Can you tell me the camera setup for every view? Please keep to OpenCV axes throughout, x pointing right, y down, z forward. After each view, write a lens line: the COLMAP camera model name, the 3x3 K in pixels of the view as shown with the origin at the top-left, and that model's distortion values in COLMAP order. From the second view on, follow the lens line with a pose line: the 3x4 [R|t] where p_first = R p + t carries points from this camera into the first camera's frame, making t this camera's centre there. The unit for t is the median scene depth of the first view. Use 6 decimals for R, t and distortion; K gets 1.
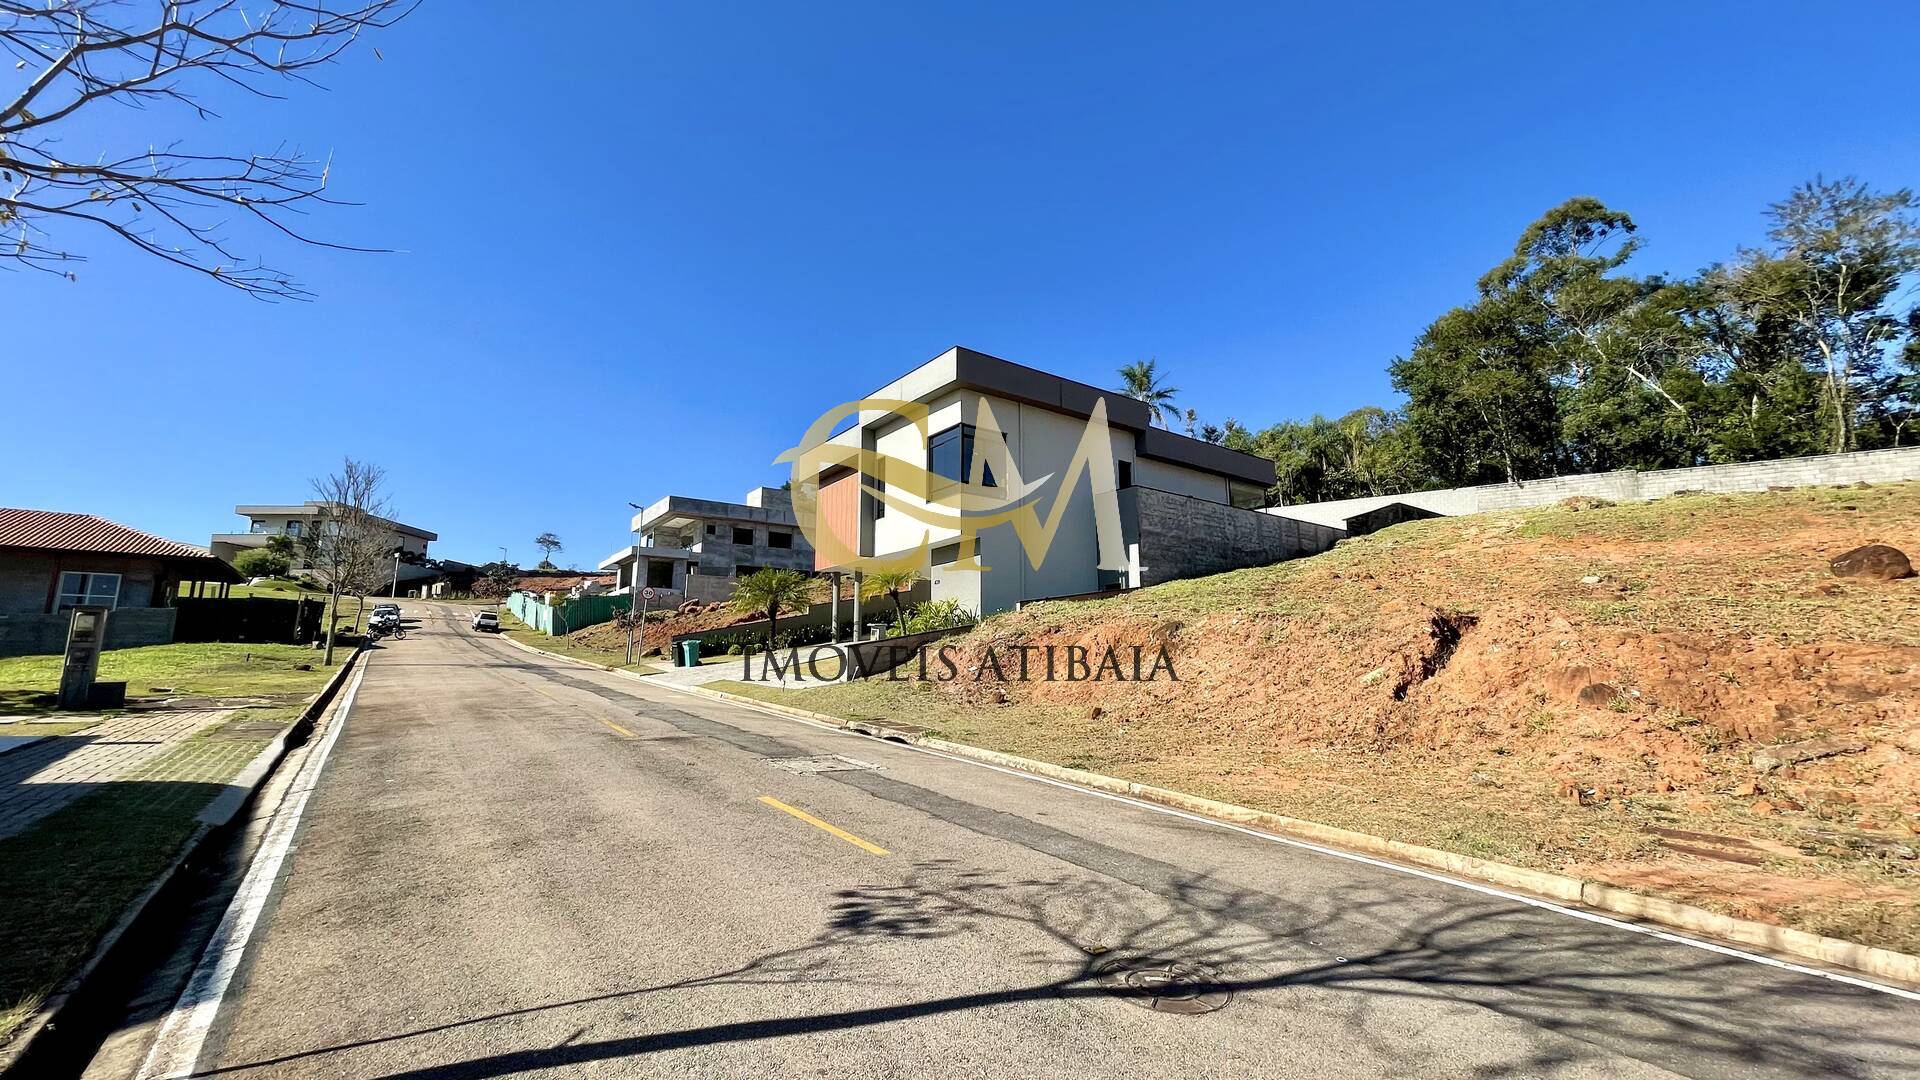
lens RADIAL K [[771.6, 0, 963.7], [0, 771.6, 540.9], [0, 0, 1]] dist [0.001442, -0.000754]
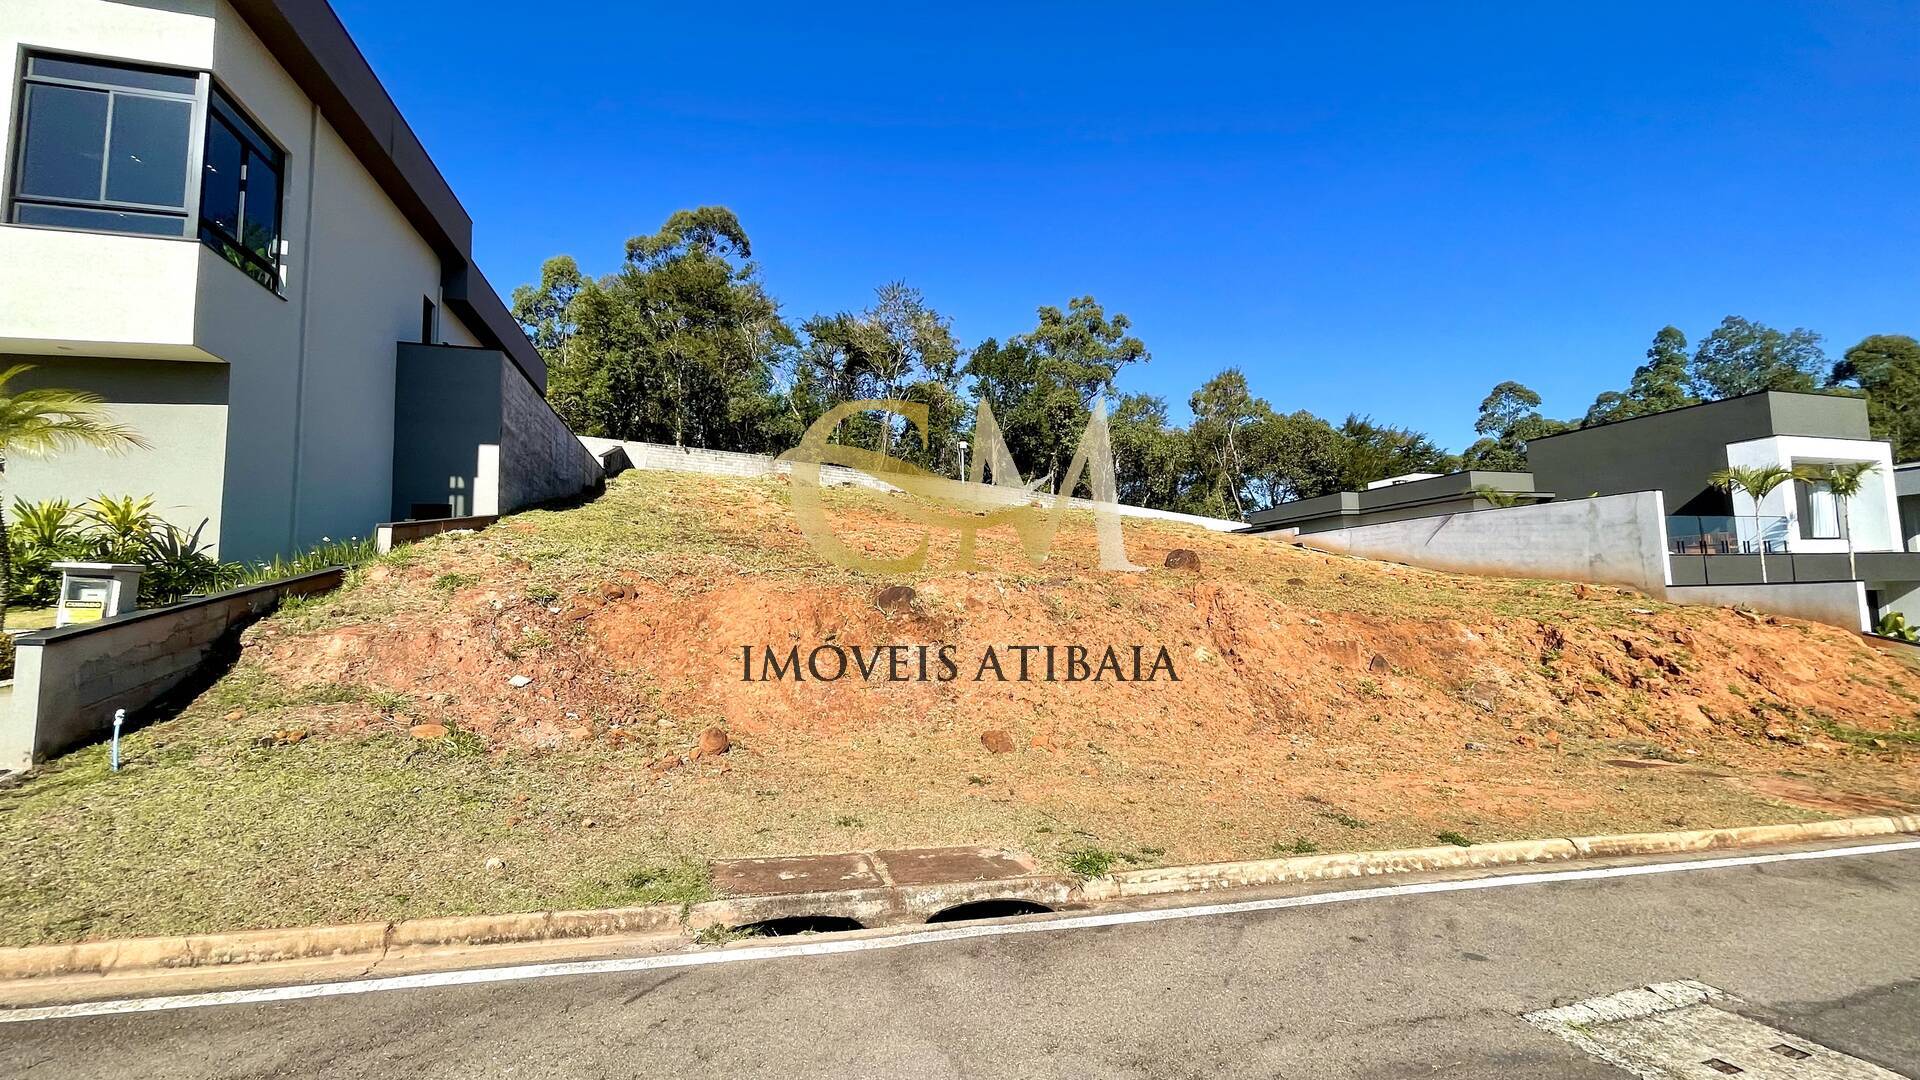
lens RADIAL K [[771.6, 0, 975.9], [0, 771.6, 537.2], [0, 0, 1]] dist [0.001442, -0.000754]
pose [[0.339507, 0.078500, 0.937322, -0.478089], [-0.136460, 0.990079, -0.033491, 0.101601], [-0.930652, -0.116537, 0.346851, 0.953802]]
